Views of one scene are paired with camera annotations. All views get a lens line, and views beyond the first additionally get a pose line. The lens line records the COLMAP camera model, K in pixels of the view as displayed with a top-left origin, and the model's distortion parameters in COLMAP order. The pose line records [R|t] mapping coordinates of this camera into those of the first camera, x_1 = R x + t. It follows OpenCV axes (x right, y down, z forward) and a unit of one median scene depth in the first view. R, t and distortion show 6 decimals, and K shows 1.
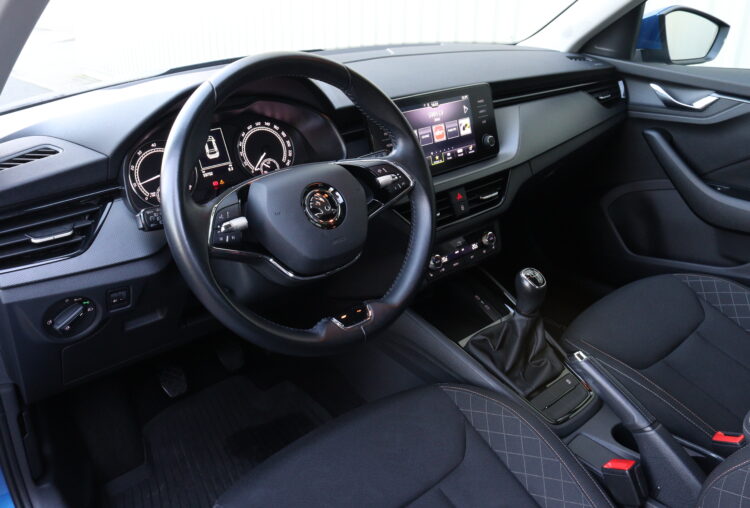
lens RADIAL K [[628.1, 0, 378.5], [0, 628.1, 247.0], [0, 0, 1]] dist [-0.173812, 0.150665]
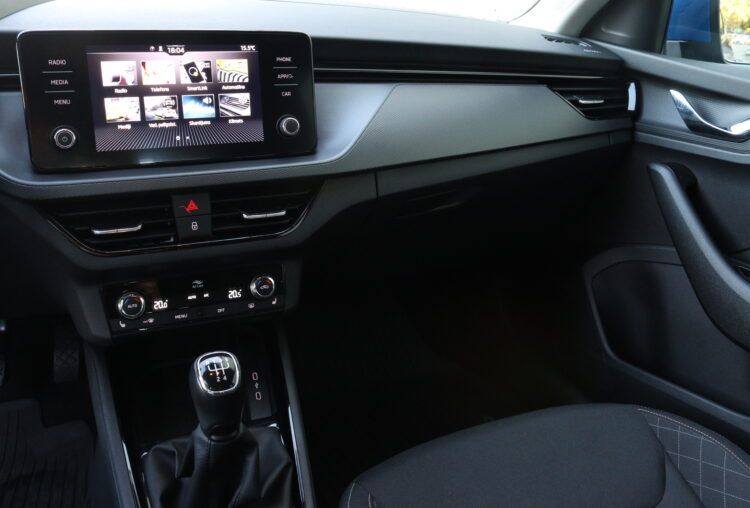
lens RADIAL K [[628.1, 0, 378.5], [0, 628.1, 247.0], [0, 0, 1]] dist [-0.173812, 0.150665]
pose [[0.958580, 0.176991, -0.223156, 0.410246], [-0.184628, 0.982713, -0.013667, -0.062956], [0.216879, 0.054302, 0.974687, 0.434713]]
